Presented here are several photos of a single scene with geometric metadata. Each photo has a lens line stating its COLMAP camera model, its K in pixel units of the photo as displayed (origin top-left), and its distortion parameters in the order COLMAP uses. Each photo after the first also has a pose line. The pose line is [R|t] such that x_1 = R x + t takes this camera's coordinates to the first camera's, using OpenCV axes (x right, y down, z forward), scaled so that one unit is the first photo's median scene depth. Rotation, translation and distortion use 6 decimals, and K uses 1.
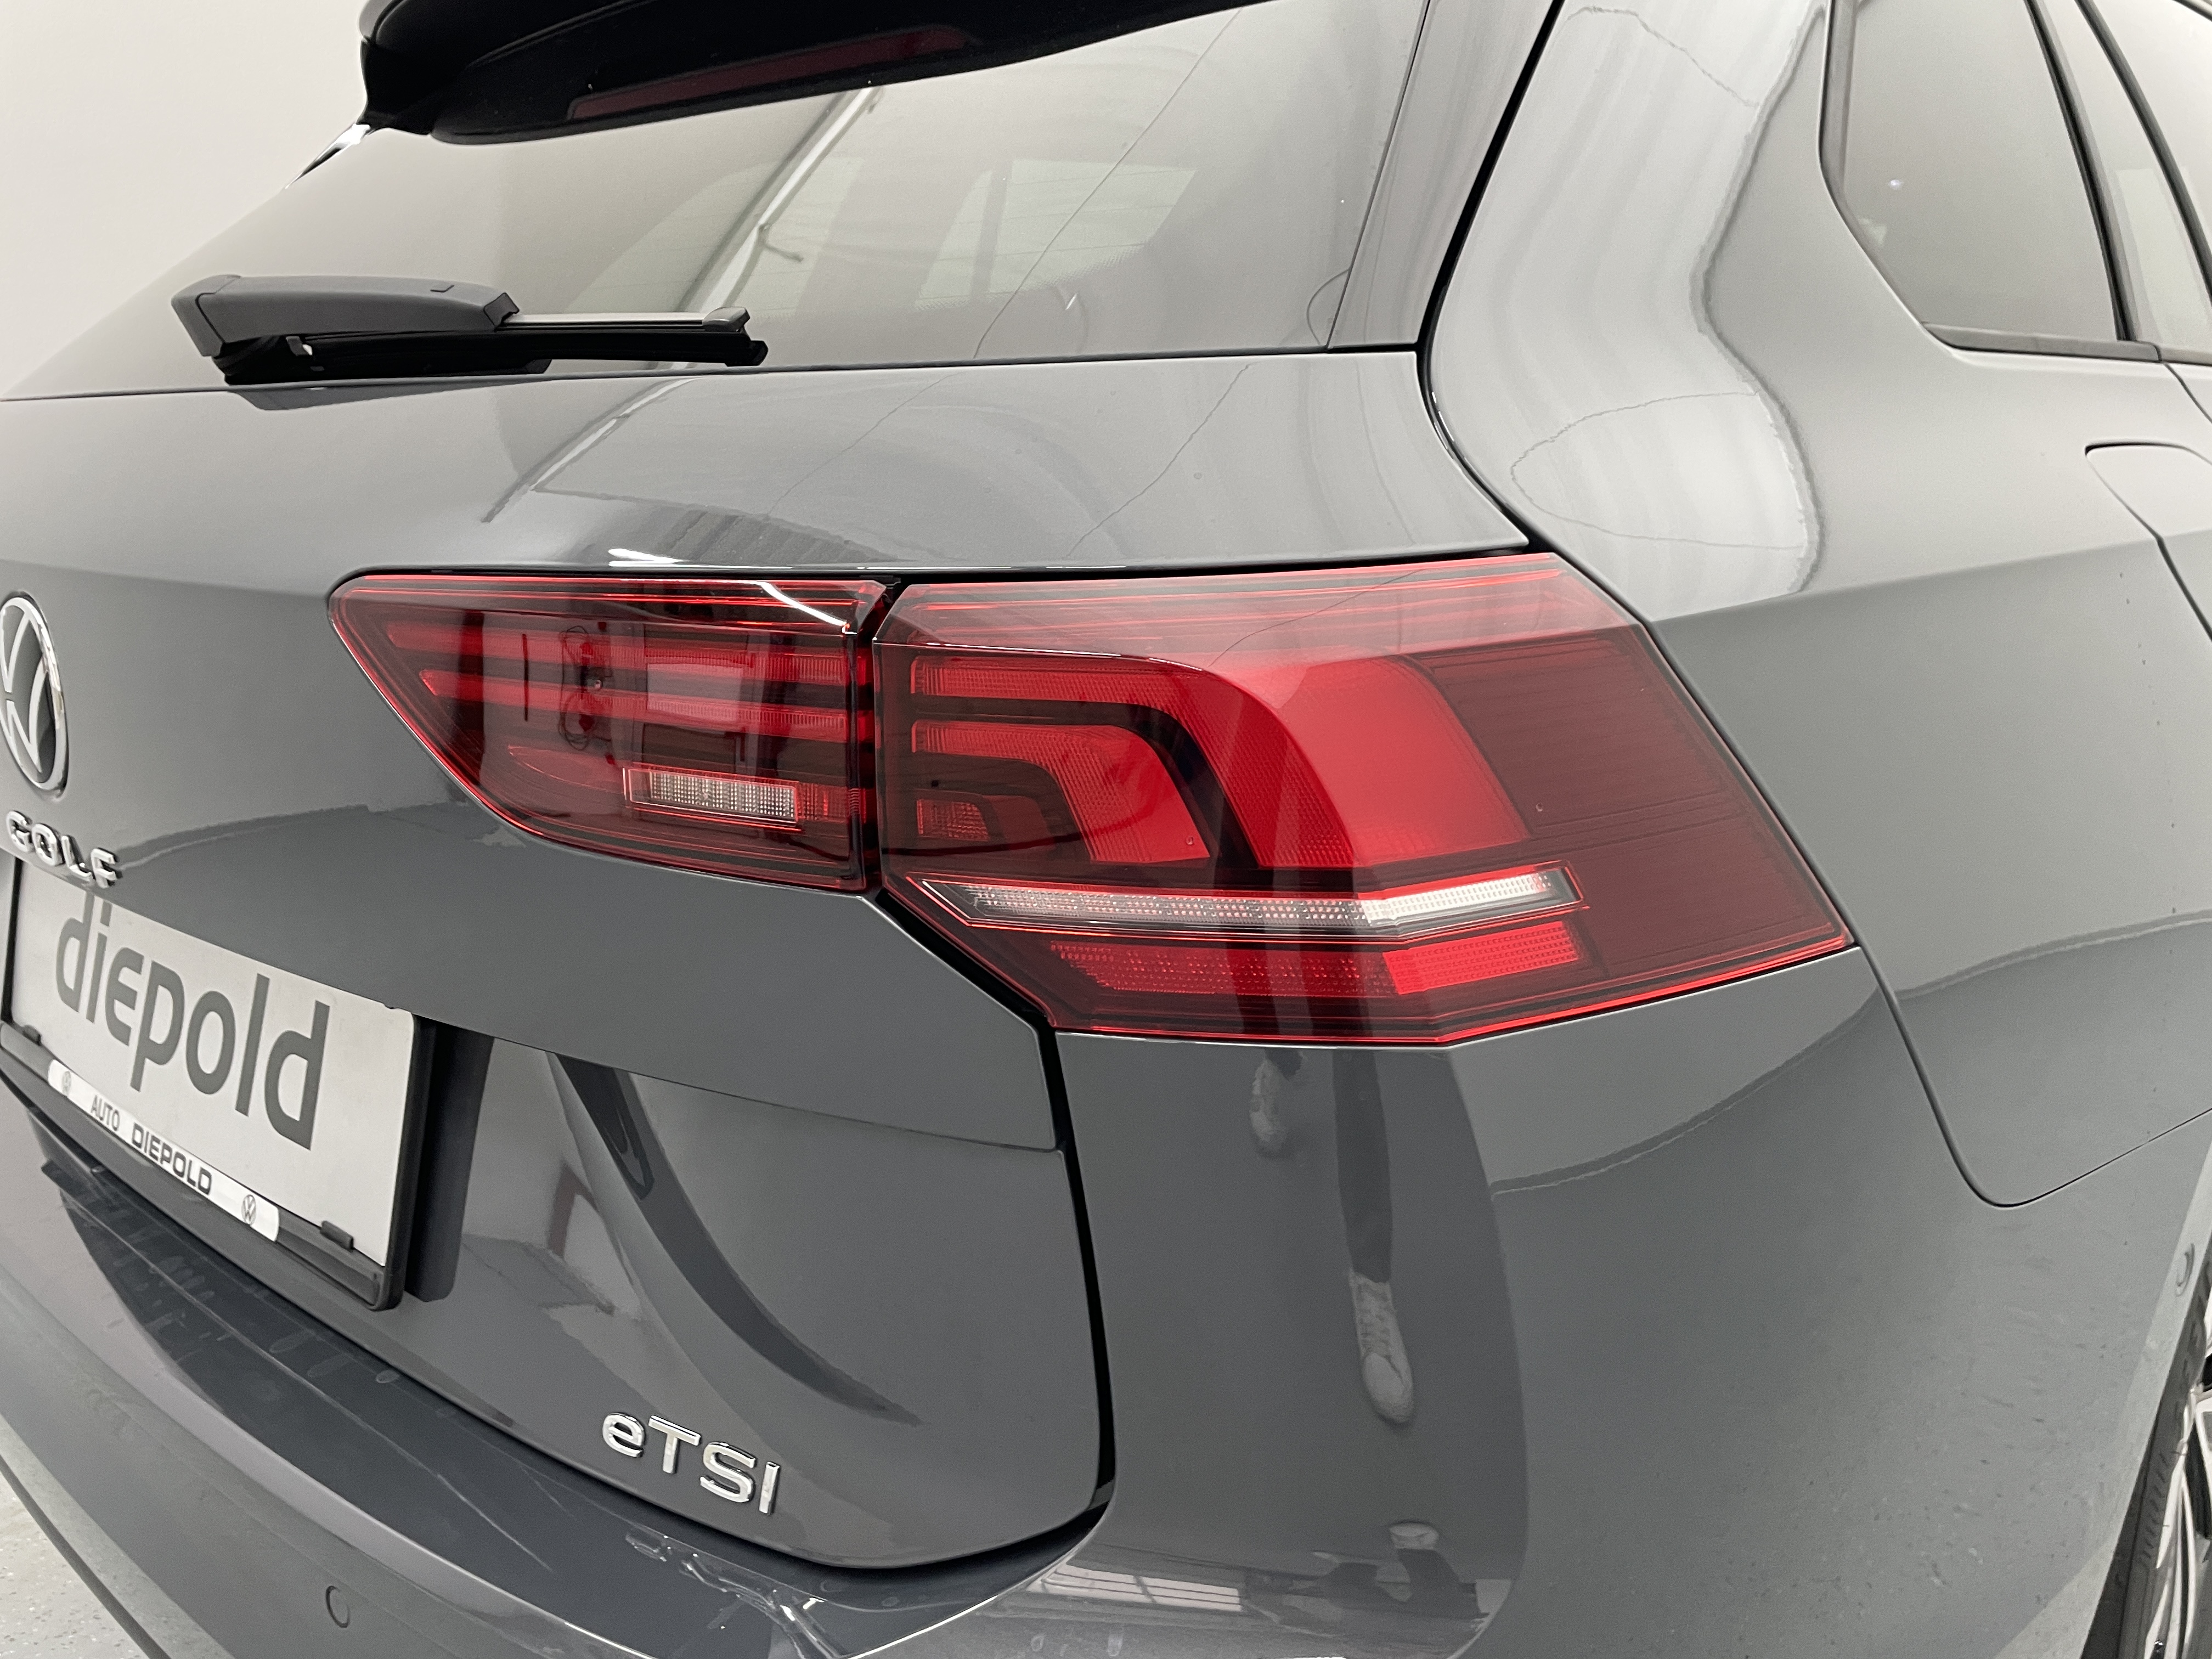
lens RADIAL K [[1683.8, 0, 1106.0], [0, 1683.8, 829.5], [0, 0, 1]] dist [0.061424, -0.111907]
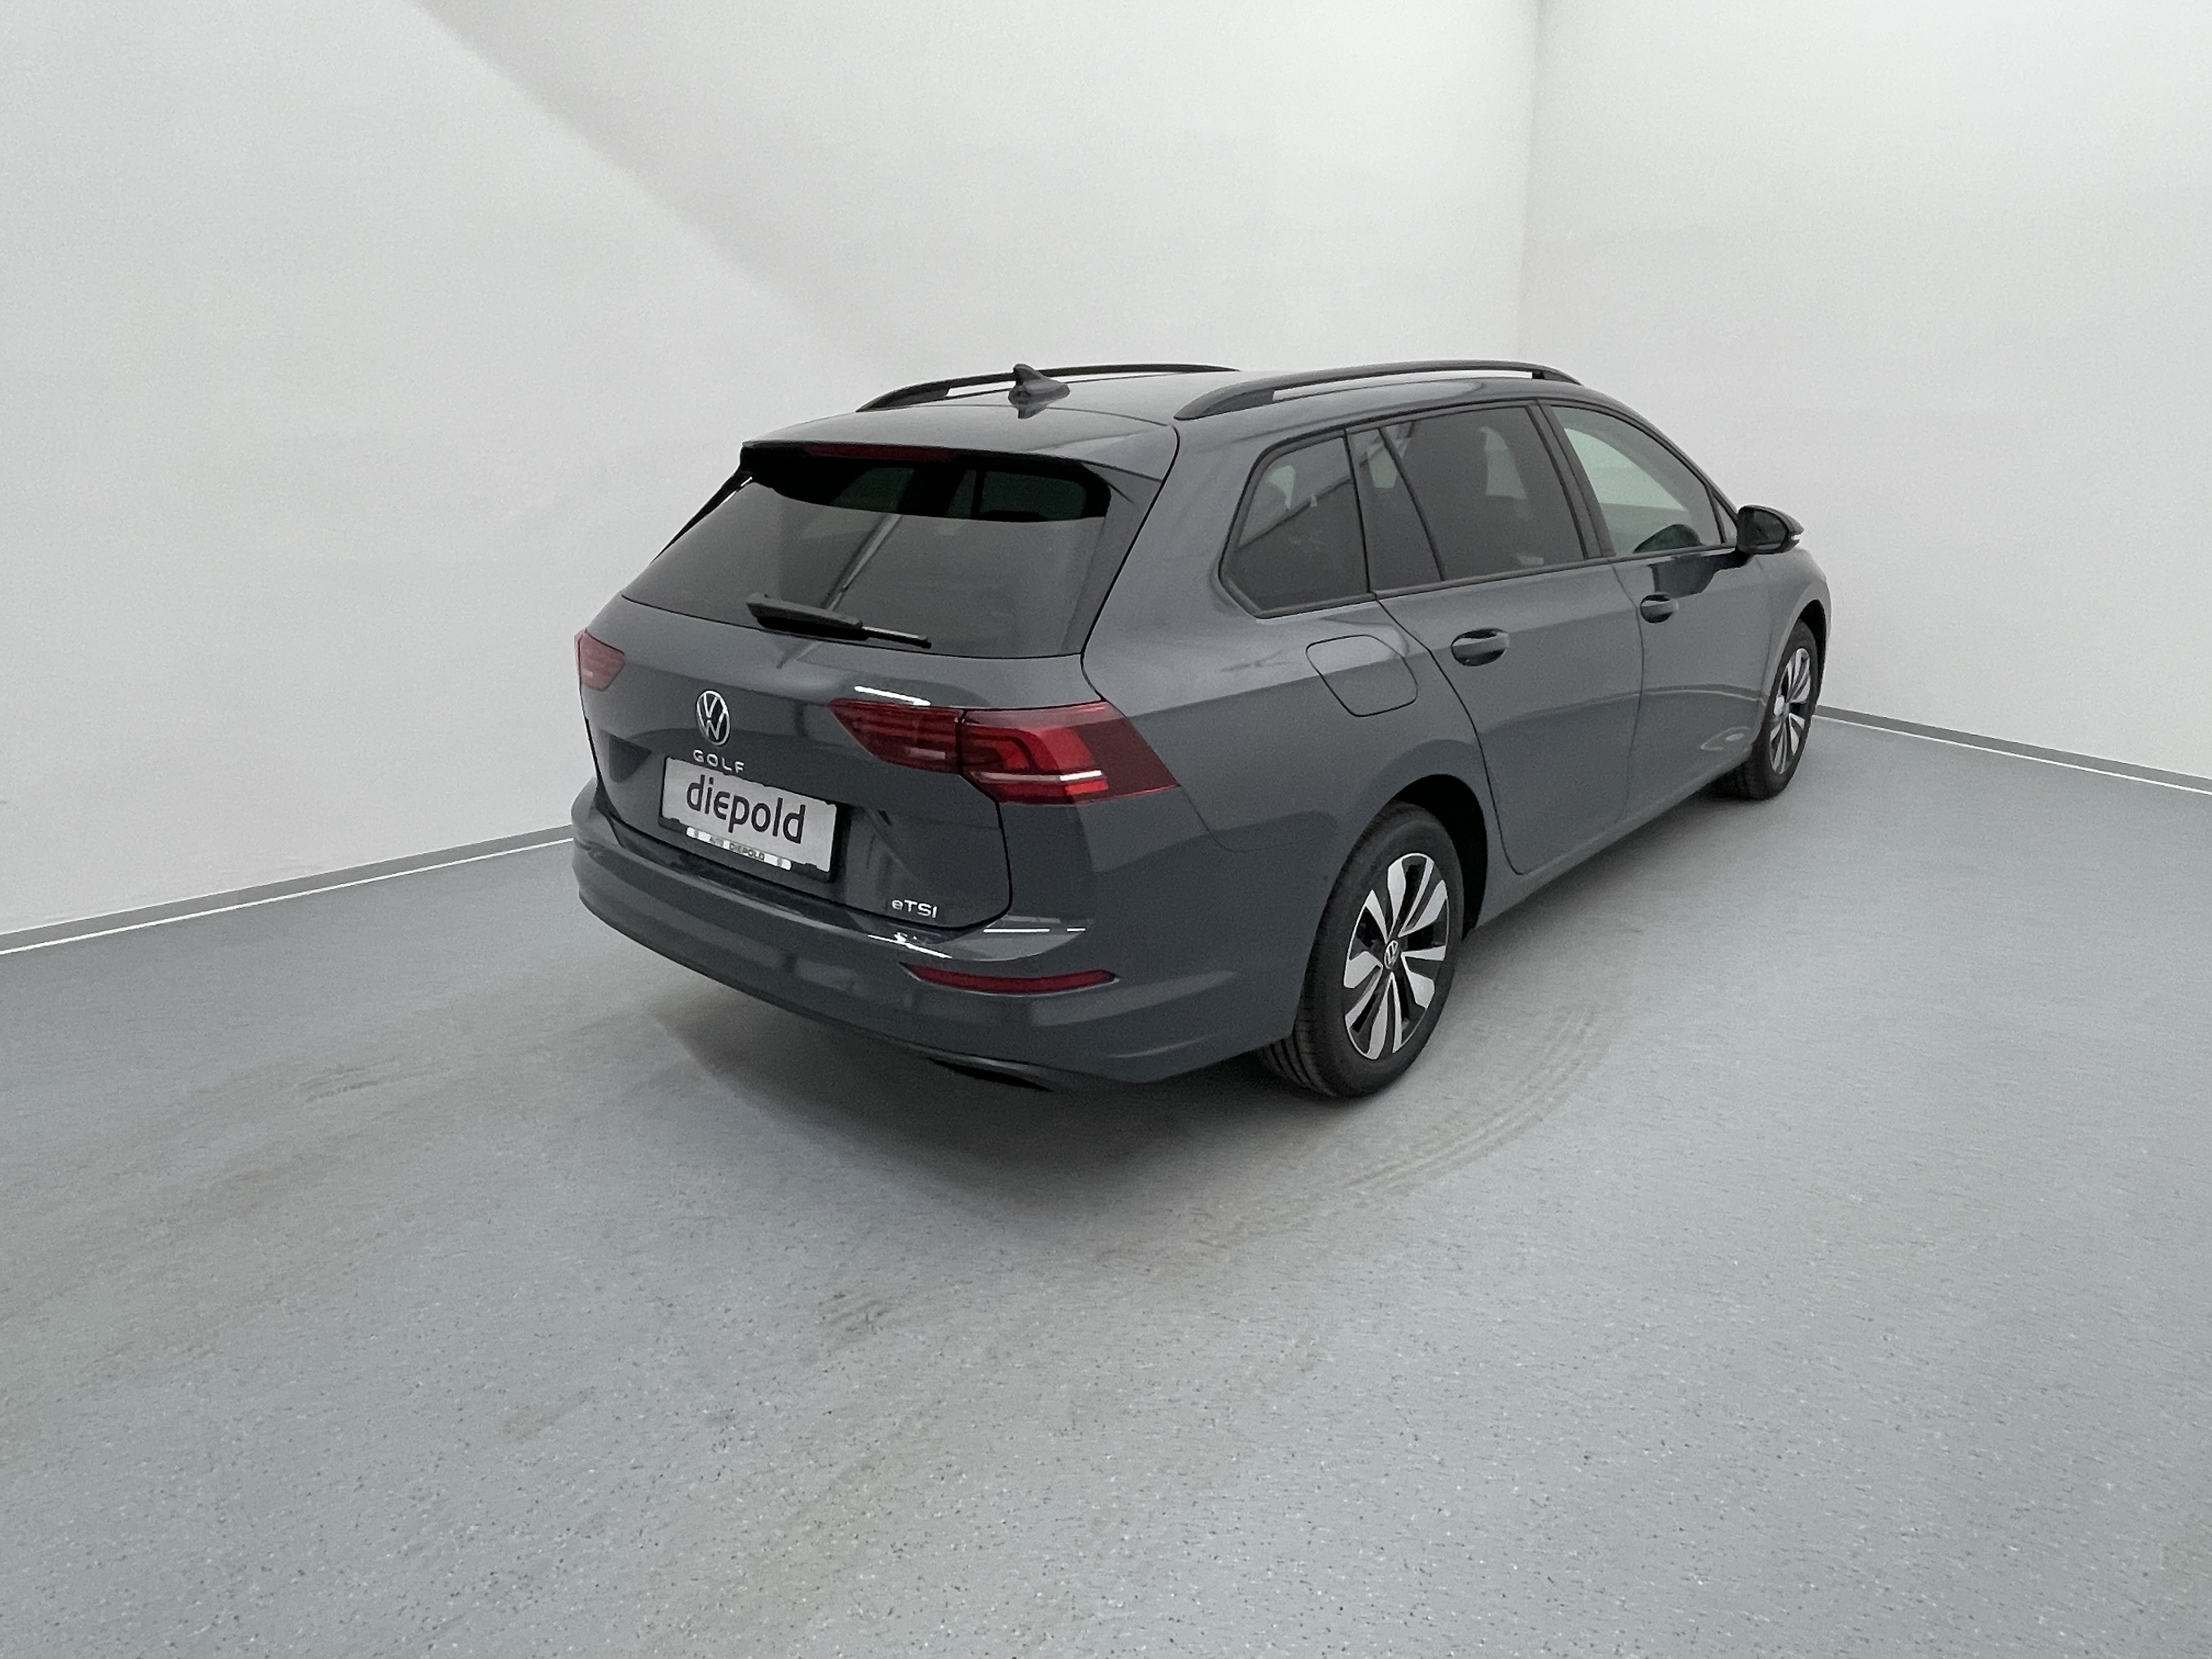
lens RADIAL K [[1440.4, 0, 1106.0], [0, 1440.4, 829.5], [0, 0, 1]] dist [-0.046068, -0.004764]
pose [[0.999874, -0.001686, 0.015778, 0.178101], [0.000465, 0.997025, 0.077078, -0.102699], [-0.015861, -0.077061, 0.996900, -2.623237]]
